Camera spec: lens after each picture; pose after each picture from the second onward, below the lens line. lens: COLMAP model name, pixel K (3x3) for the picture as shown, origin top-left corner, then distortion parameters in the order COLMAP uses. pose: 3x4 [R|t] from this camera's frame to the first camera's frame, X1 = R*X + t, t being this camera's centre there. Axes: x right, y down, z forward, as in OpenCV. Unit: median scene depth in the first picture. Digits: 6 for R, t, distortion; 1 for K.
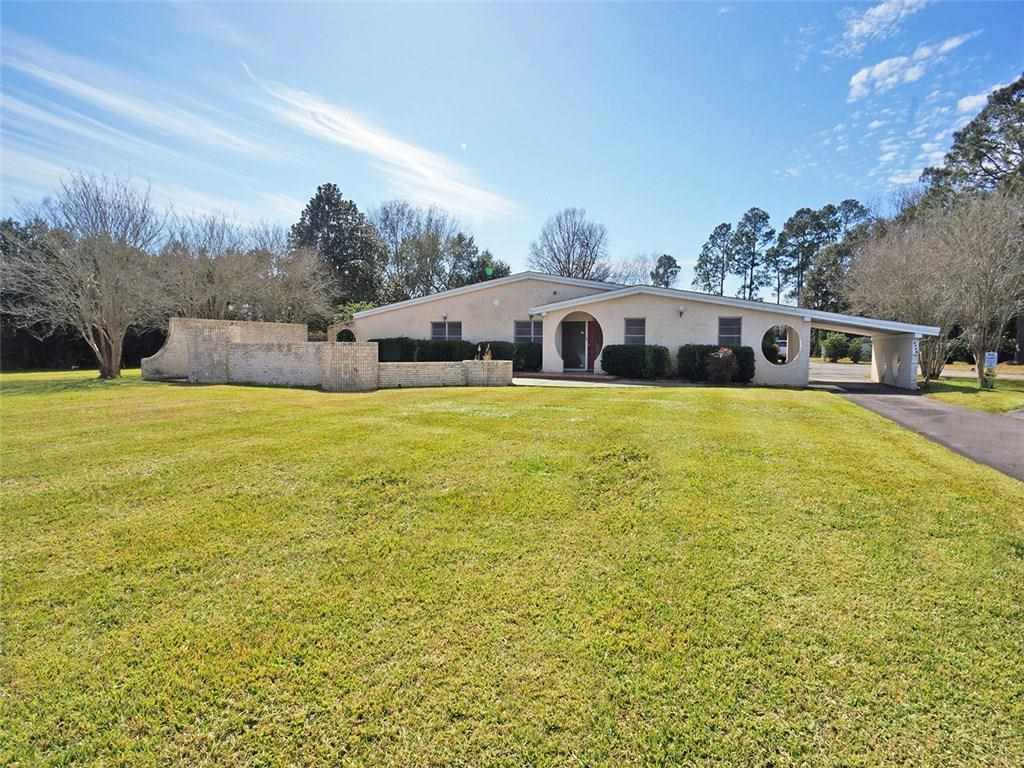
lens RADIAL K [[538.8, 0, 515.3], [0, 538.8, 376.9], [0, 0, 1]] dist [-0.025839, 0.010343]
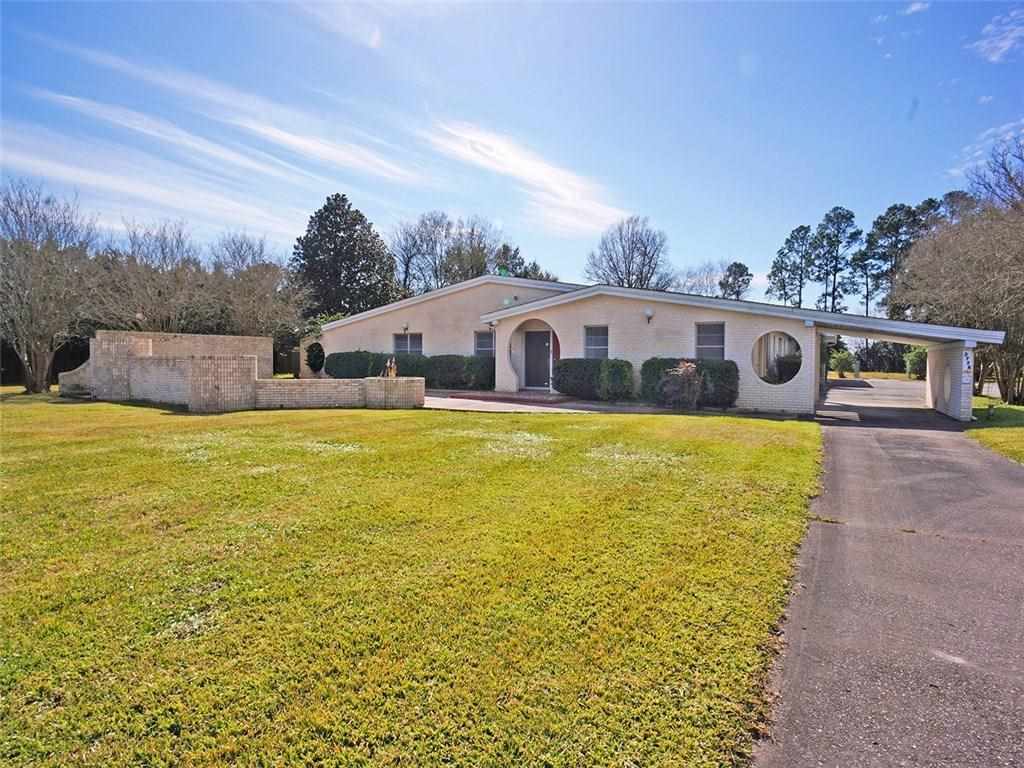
lens RADIAL K [[538.8, 0, 512.0], [0, 538.8, 379.7], [0, 0, 1]] dist [-0.025839, 0.010343]
pose [[0.987471, 0.005547, -0.157706, 0.123991], [-0.009255, 0.999698, -0.022785, -0.004572], [0.157532, 0.023959, 0.987223, 0.100856]]
